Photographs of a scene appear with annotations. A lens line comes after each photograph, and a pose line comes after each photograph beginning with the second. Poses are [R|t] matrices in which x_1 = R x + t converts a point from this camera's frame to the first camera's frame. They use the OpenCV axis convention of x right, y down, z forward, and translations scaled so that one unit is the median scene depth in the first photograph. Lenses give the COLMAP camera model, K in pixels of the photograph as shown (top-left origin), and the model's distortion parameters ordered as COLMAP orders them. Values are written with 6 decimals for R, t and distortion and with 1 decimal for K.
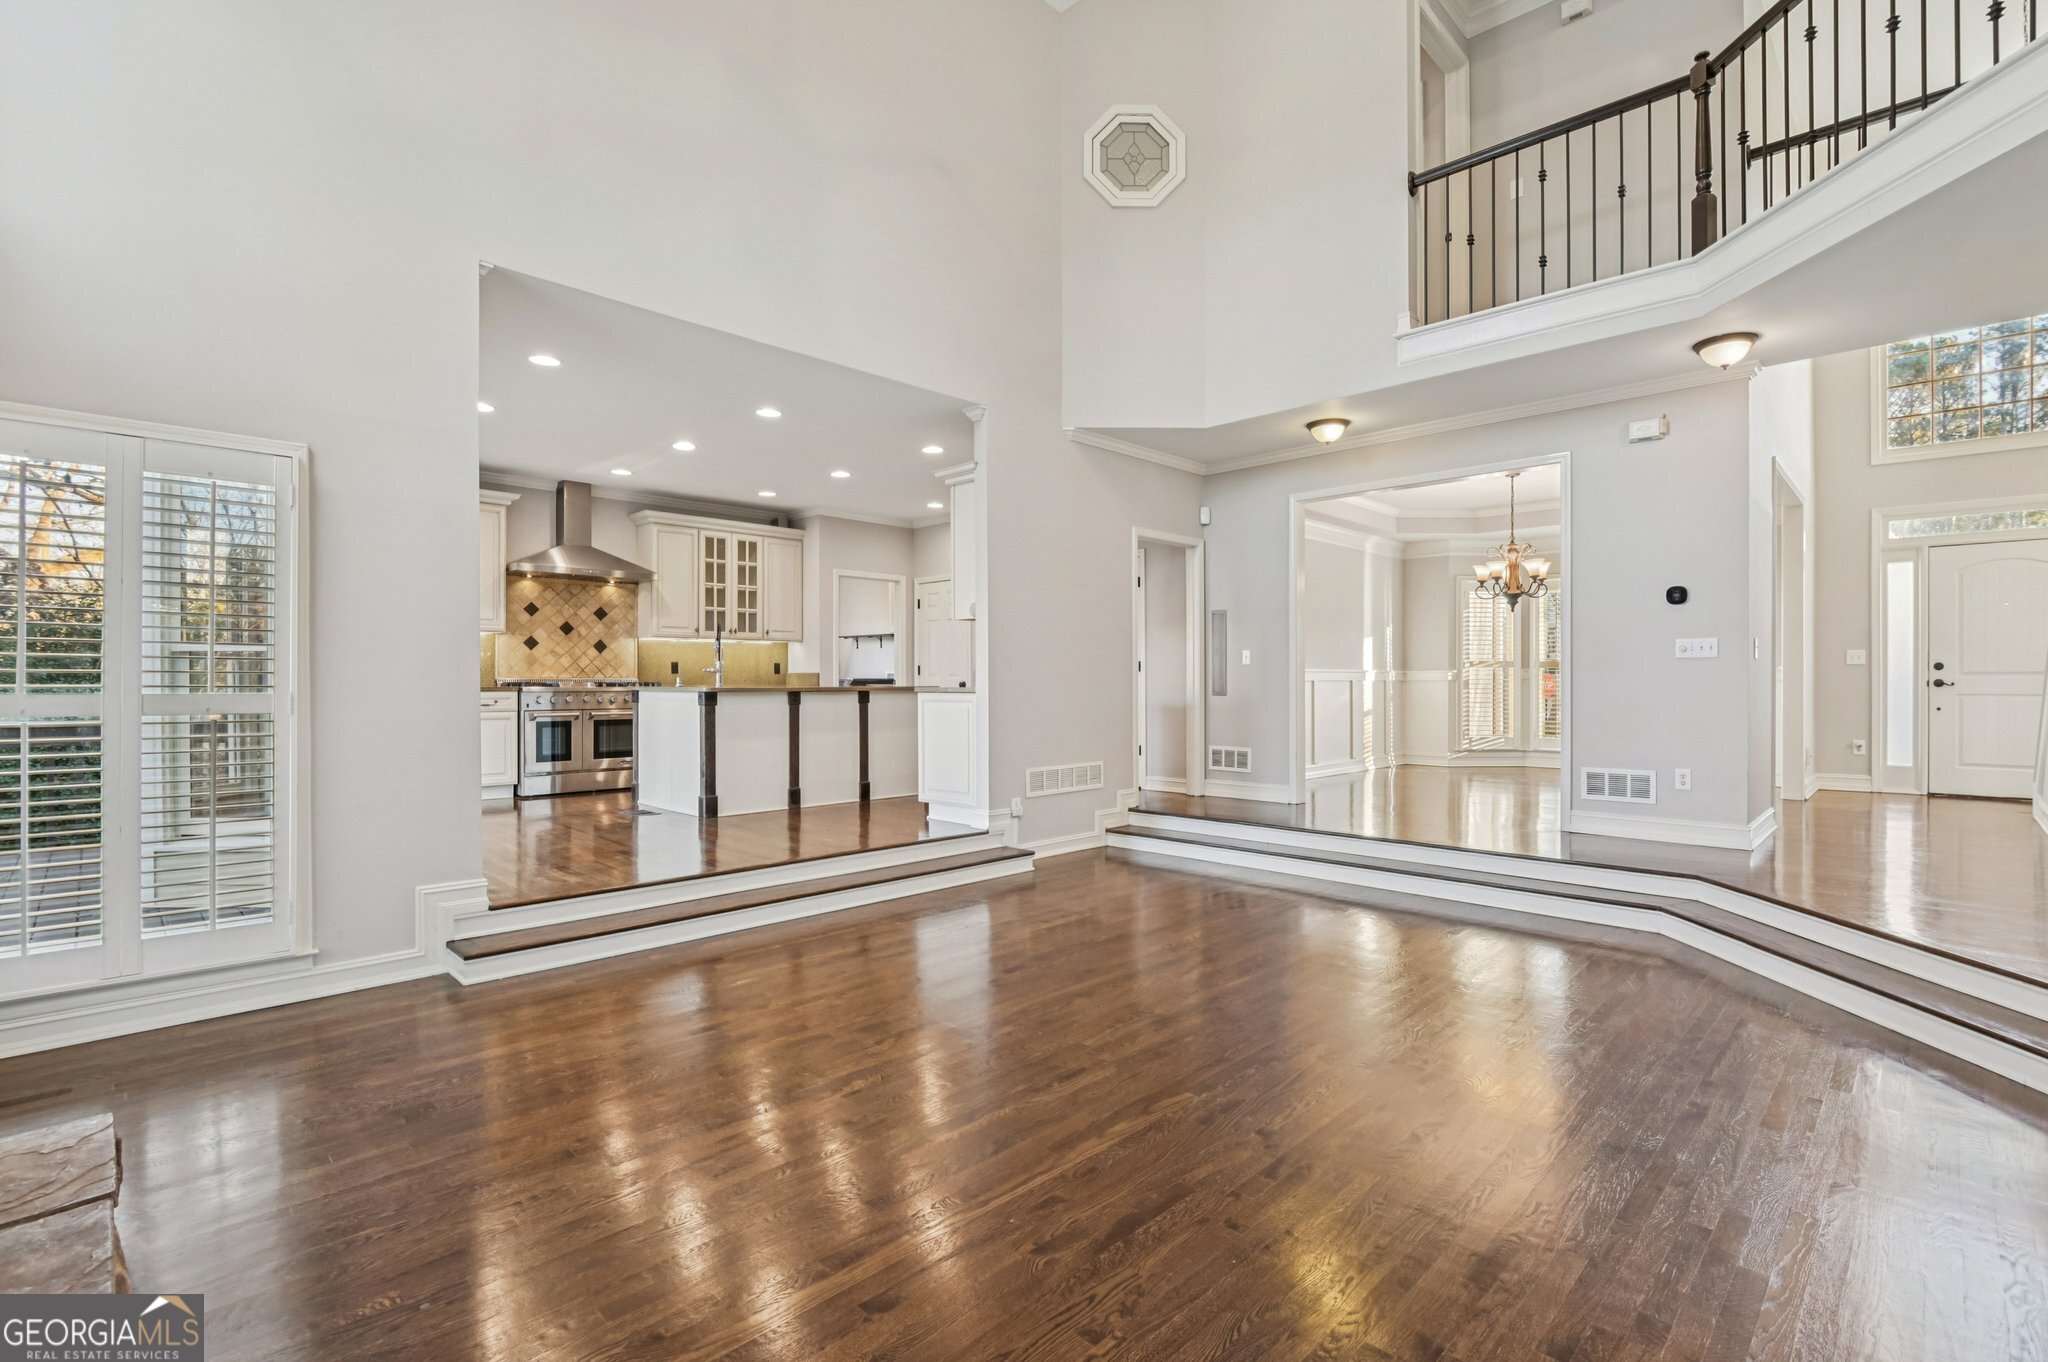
lens RADIAL K [[937.8, 0, 1030.6], [0, 937.8, 679.4], [0, 0, 1]] dist [-0.015071, -0.001346]
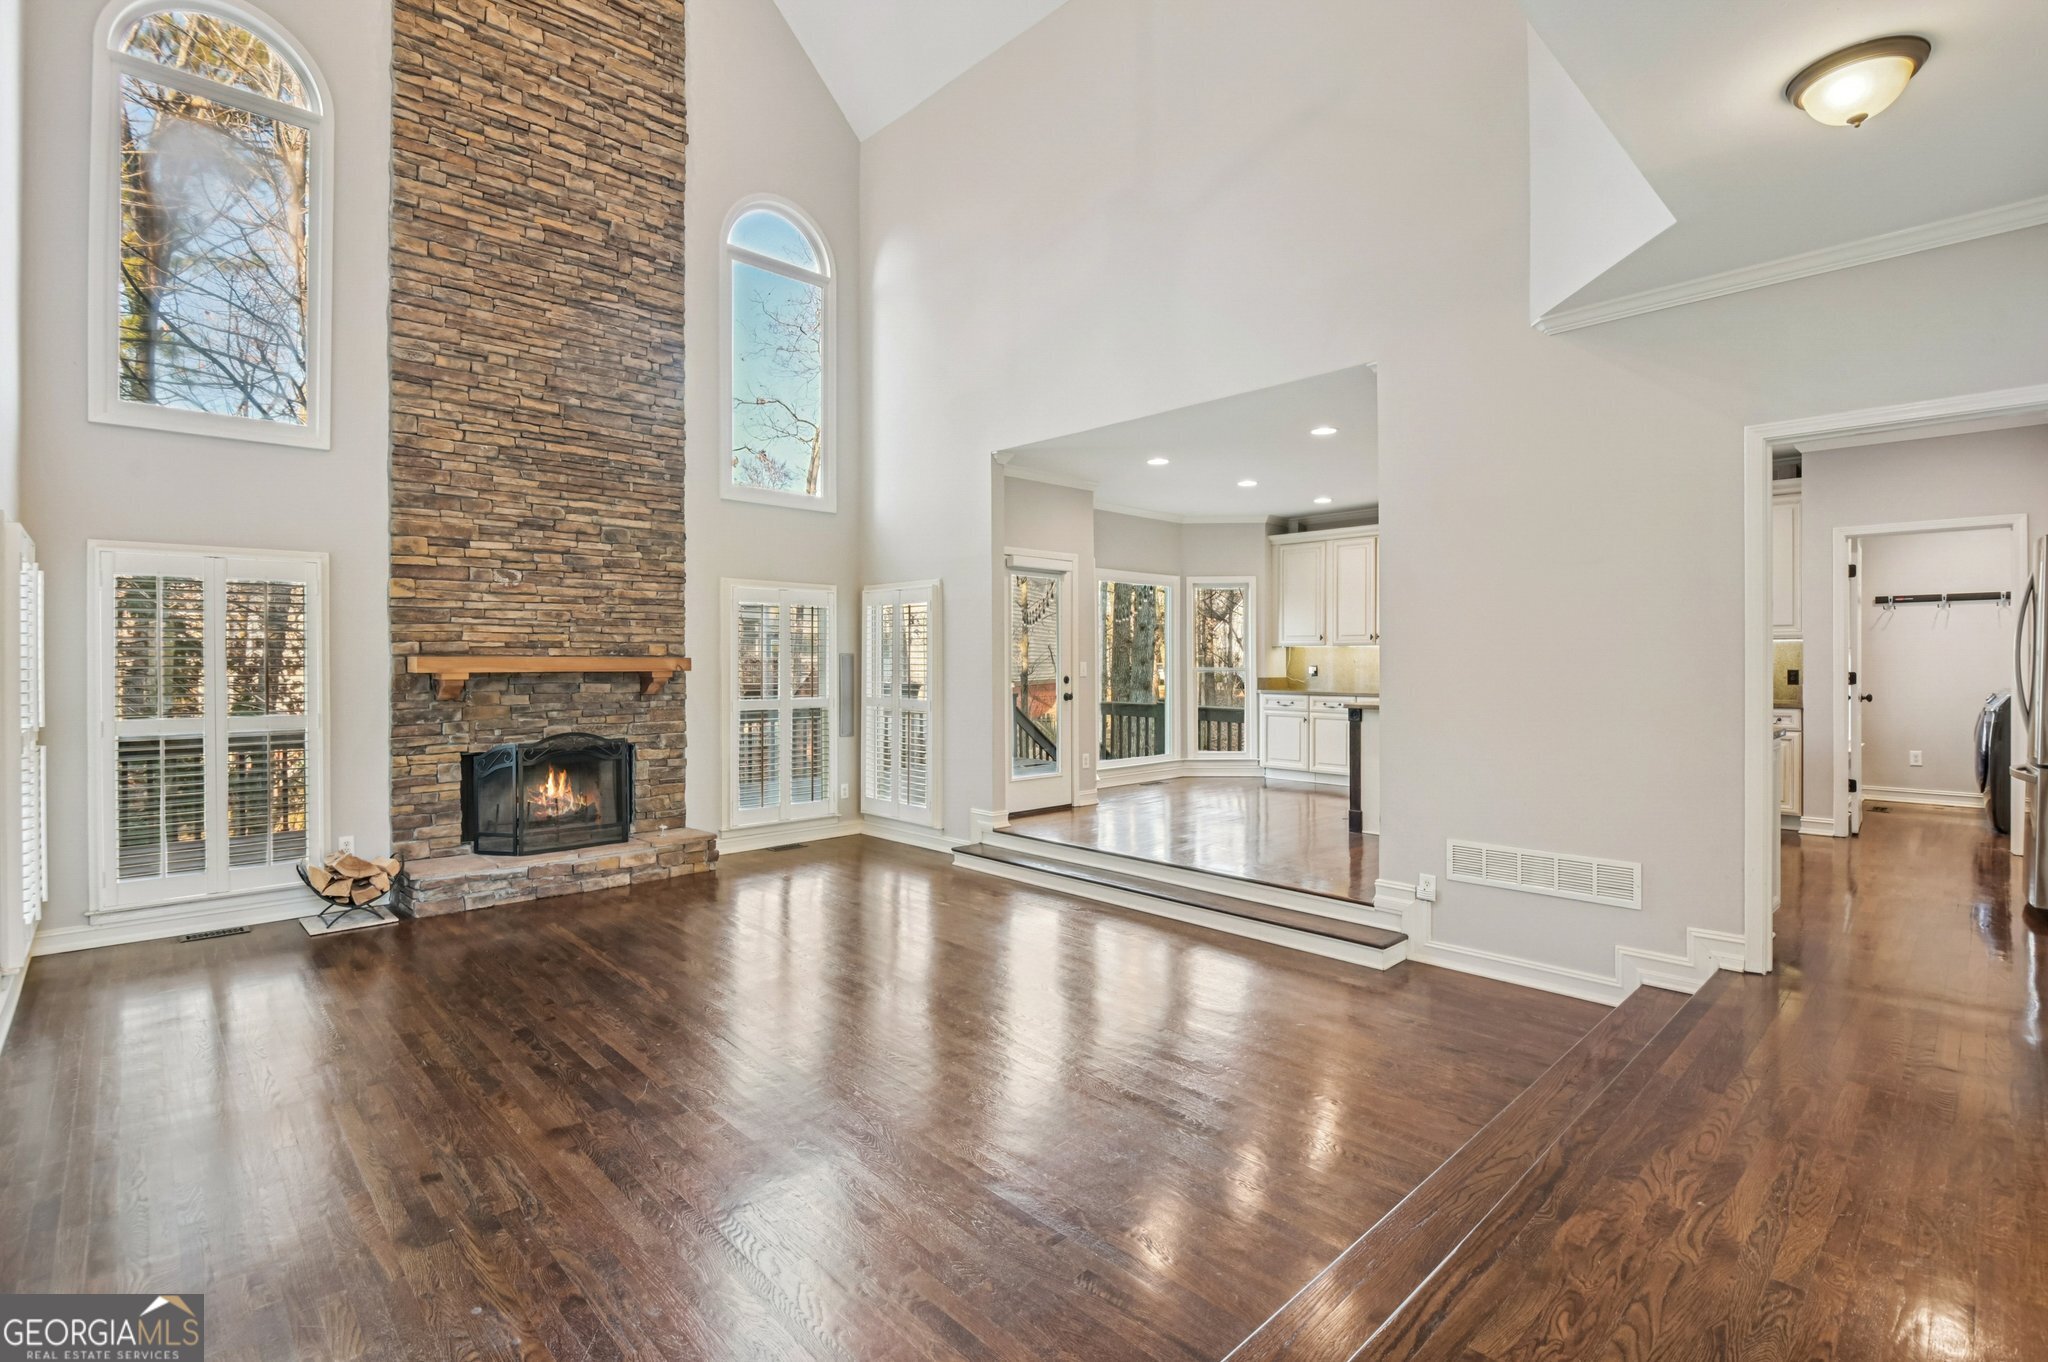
lens RADIAL K [[937.8, 0, 1031.6], [0, 937.8, 666.1], [0, 0, 1]] dist [-0.015071, -0.001346]
pose [[-0.031845, 0.004729, -0.999482, 0.707586], [0.007312, 0.999963, 0.004499, -0.040765], [0.999466, -0.007165, -0.031878, 0.701013]]
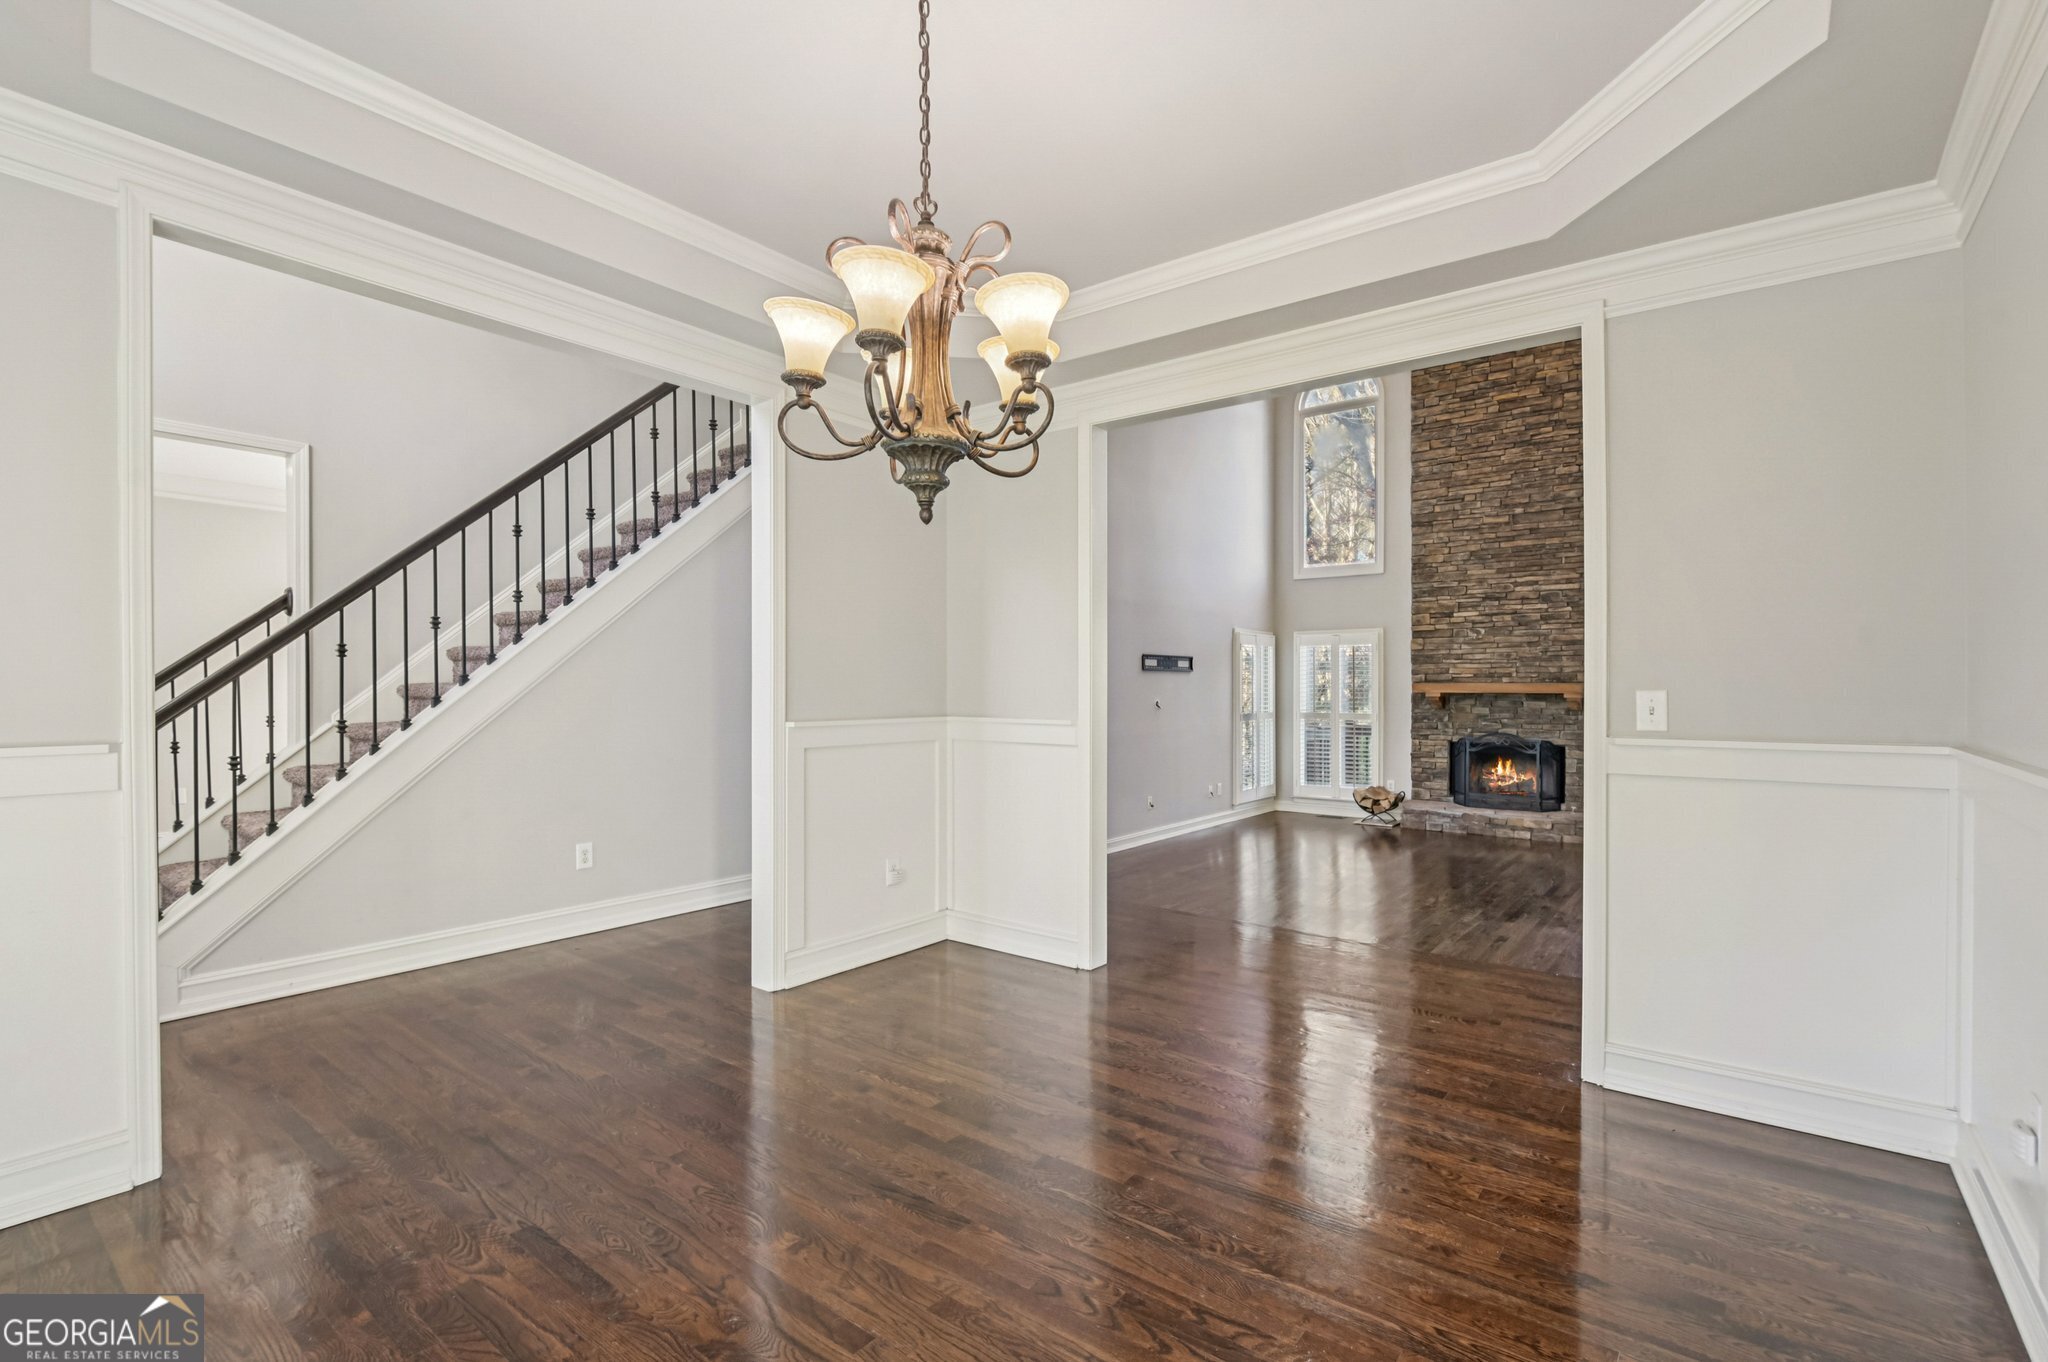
lens RADIAL K [[937.8, 0, 1030.1], [0, 937.8, 690.7], [0, 0, 1]] dist [-0.015071, -0.001346]
pose [[-0.993658, 0.002413, -0.112423, 0.672270], [0.001881, 0.999987, 0.004836, -0.044952], [0.112433, 0.004594, -0.993649, 1.367615]]
